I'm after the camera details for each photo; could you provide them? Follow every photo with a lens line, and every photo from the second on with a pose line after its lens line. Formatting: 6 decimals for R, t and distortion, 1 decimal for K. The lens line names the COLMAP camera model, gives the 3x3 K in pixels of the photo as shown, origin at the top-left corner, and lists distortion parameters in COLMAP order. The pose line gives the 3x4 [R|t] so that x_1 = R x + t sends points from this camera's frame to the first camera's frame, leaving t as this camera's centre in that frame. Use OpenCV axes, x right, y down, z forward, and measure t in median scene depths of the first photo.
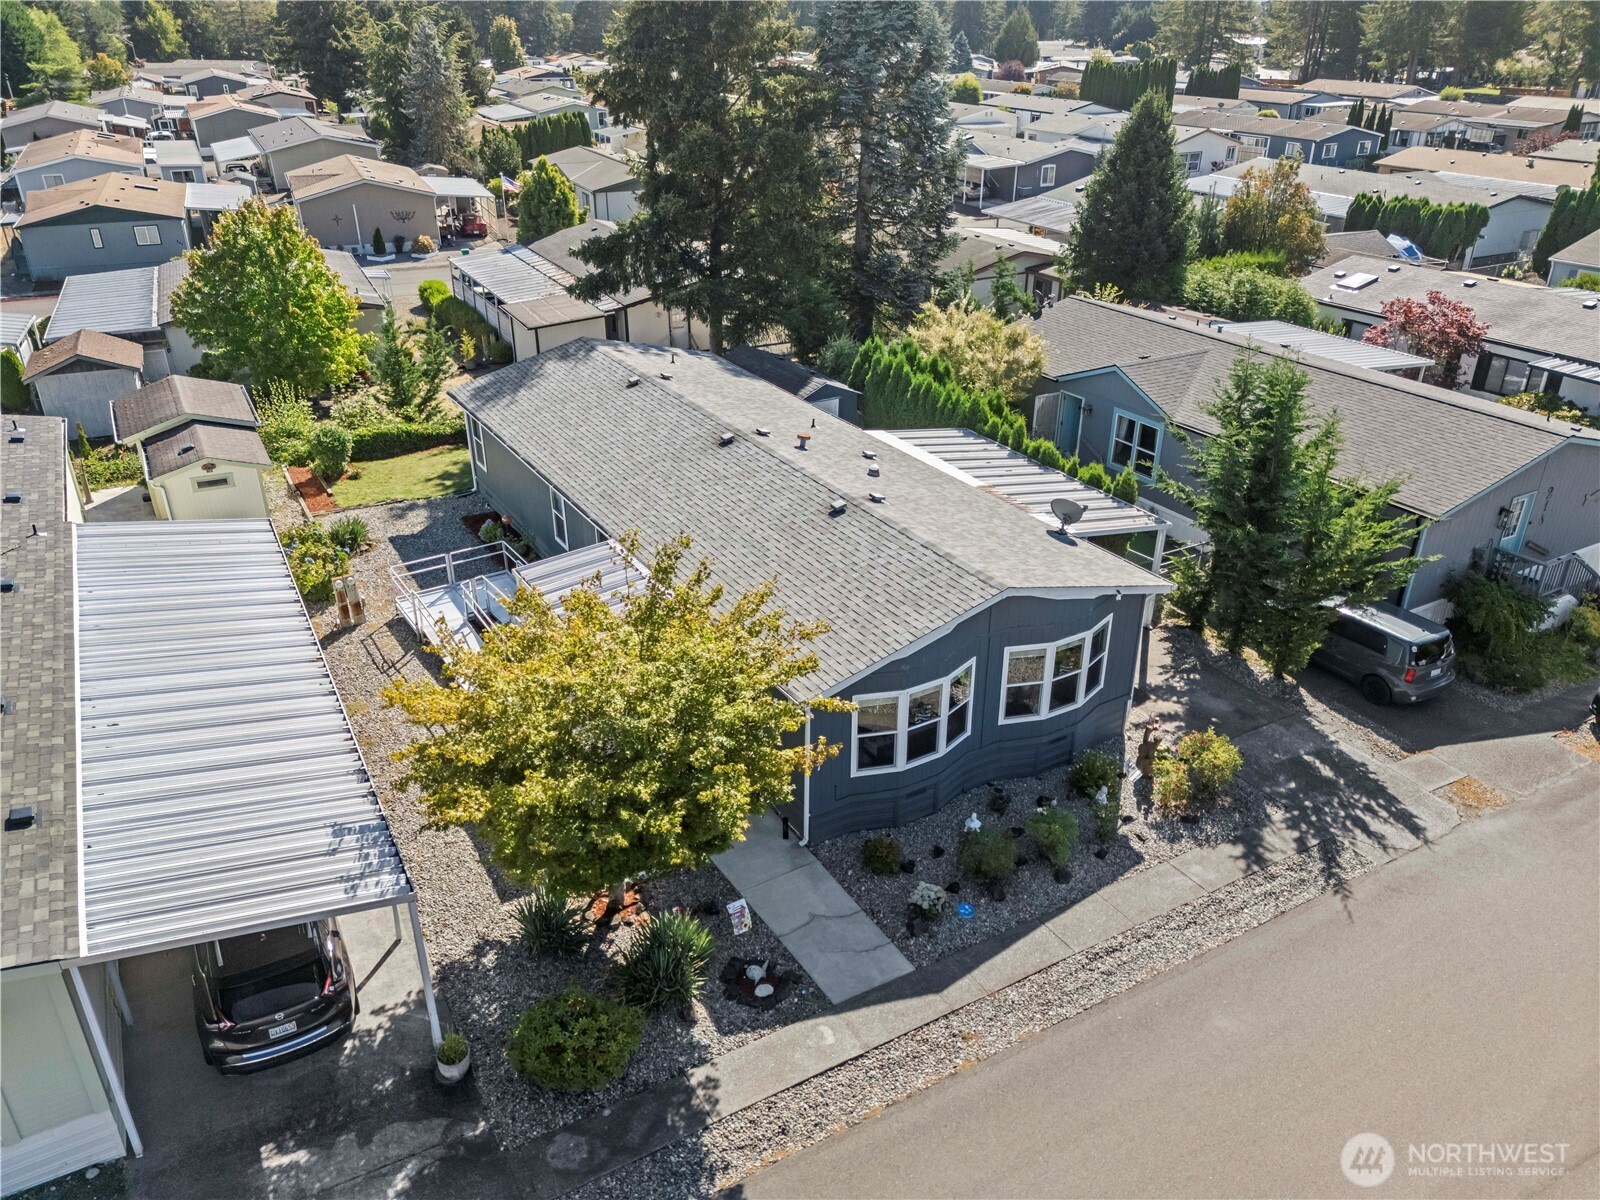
lens RADIAL K [[1160.5, 0, 790.8], [0, 1160.5, 599.7], [0, 0, 1]] dist [0.036710, 0.003608]
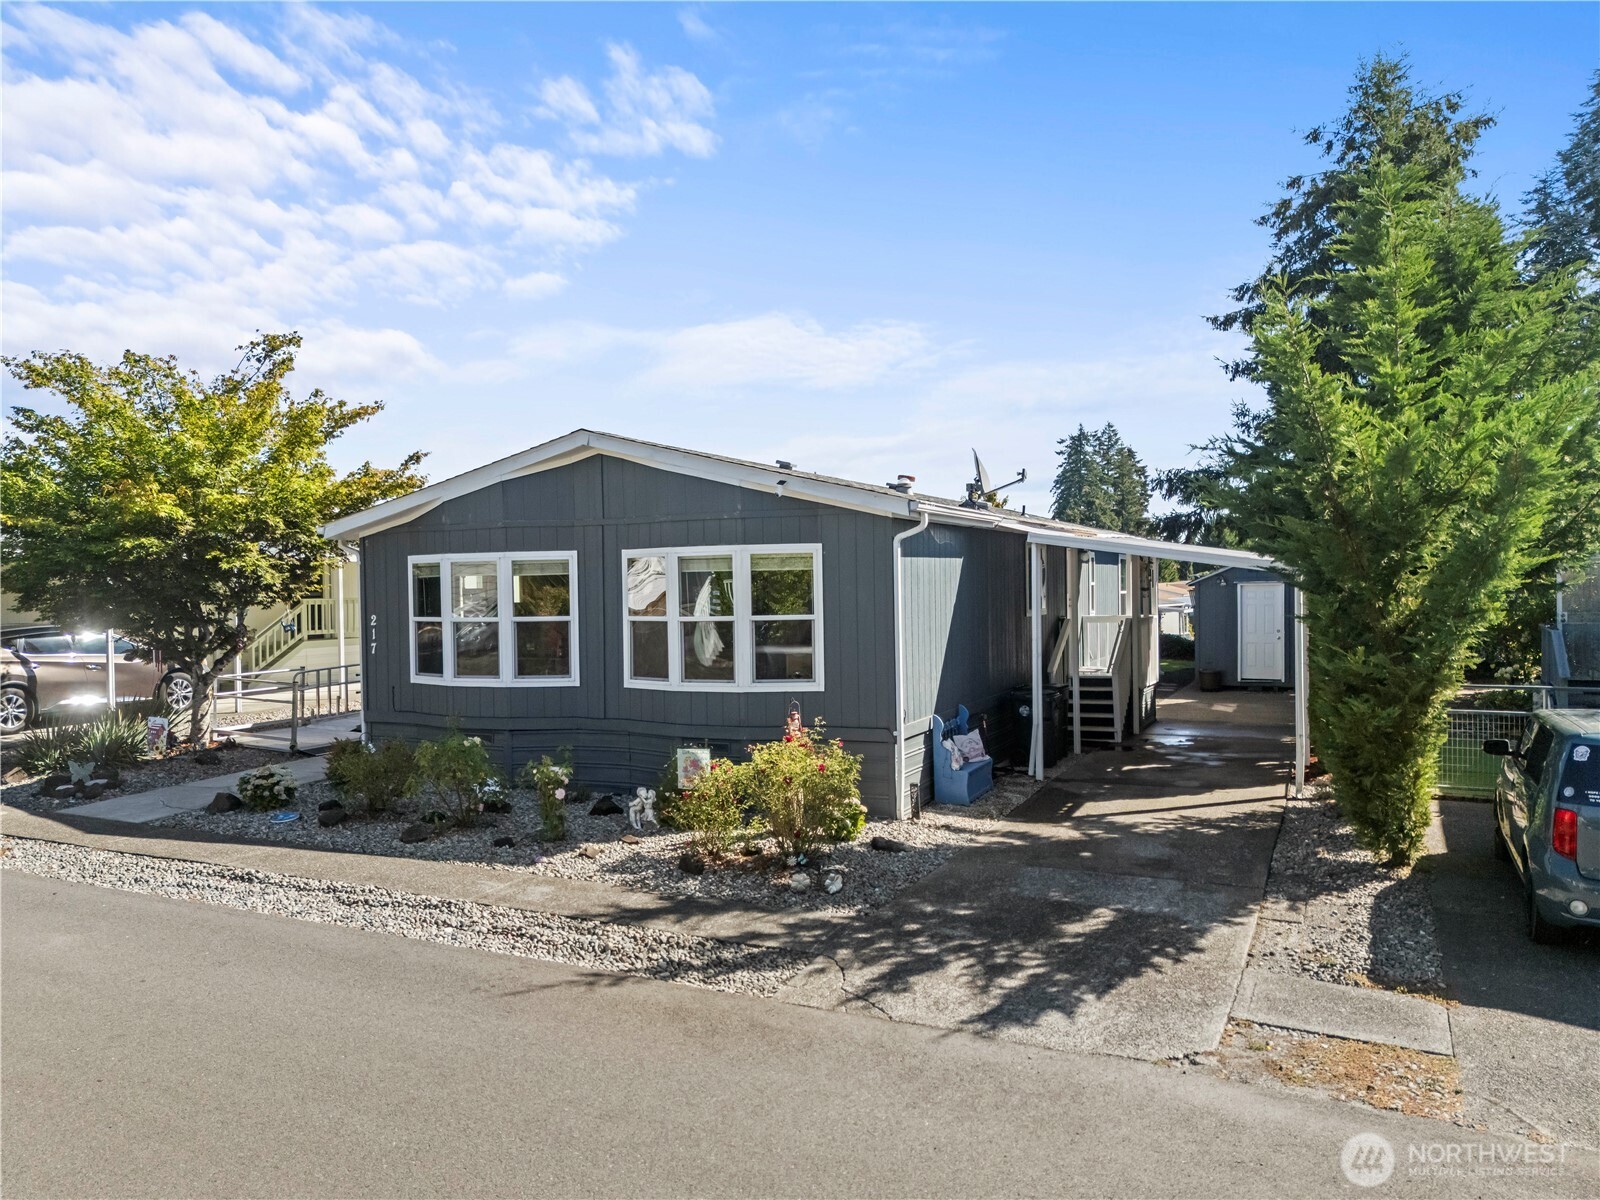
lens RADIAL K [[1190.9, 0, 800.0], [0, 1190.9, 600.0], [0, 0, 1]] dist [0.023131, -0.003552]
pose [[0.572052, 0.006488, -0.820192, 0.818812], [-0.360196, 0.900374, -0.244101, 0.201071], [0.736896, 0.435068, 0.517398, 0.753684]]
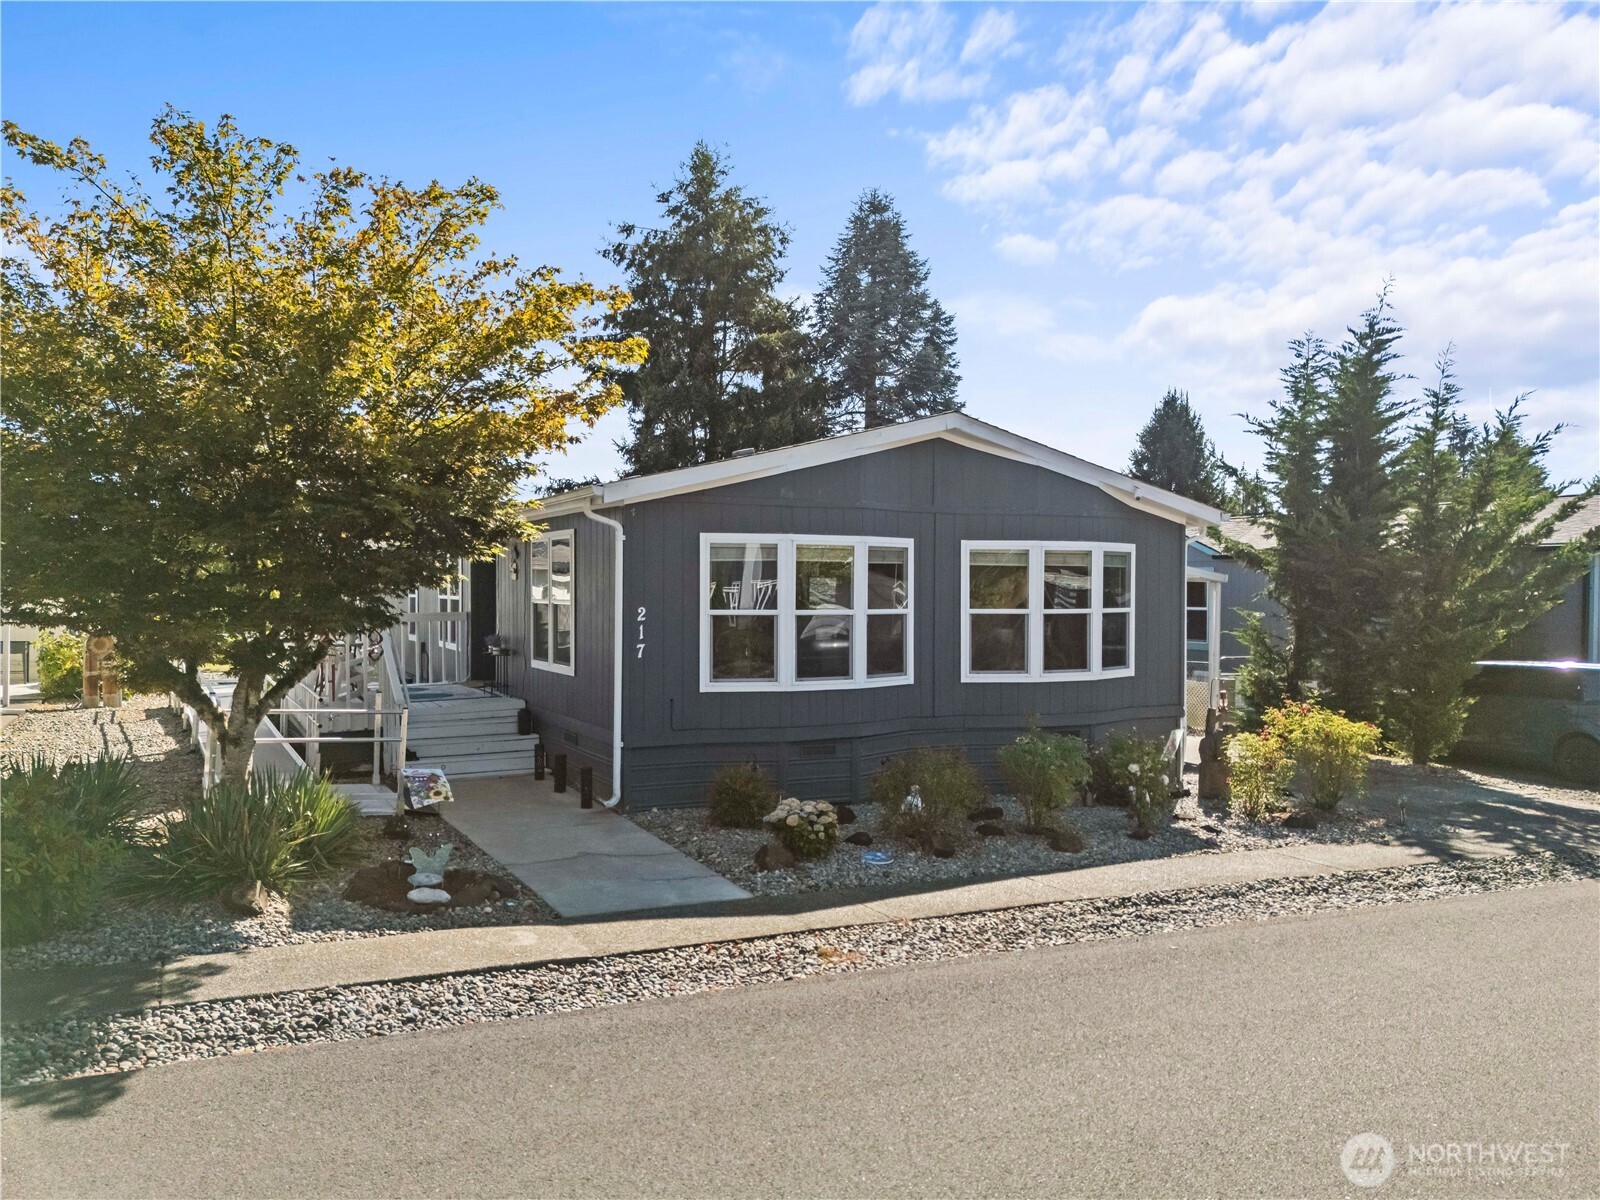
lens RADIAL K [[1197.2, 0, 794.8], [0, 1197.2, 586.0], [0, 0, 1]] dist [0.038549, -0.001911]
pose [[0.998322, 0.010928, -0.056871, 0.133060], [-0.035496, 0.891410, -0.451806, 0.375877], [0.045758, 0.453066, 0.890302, 0.426395]]
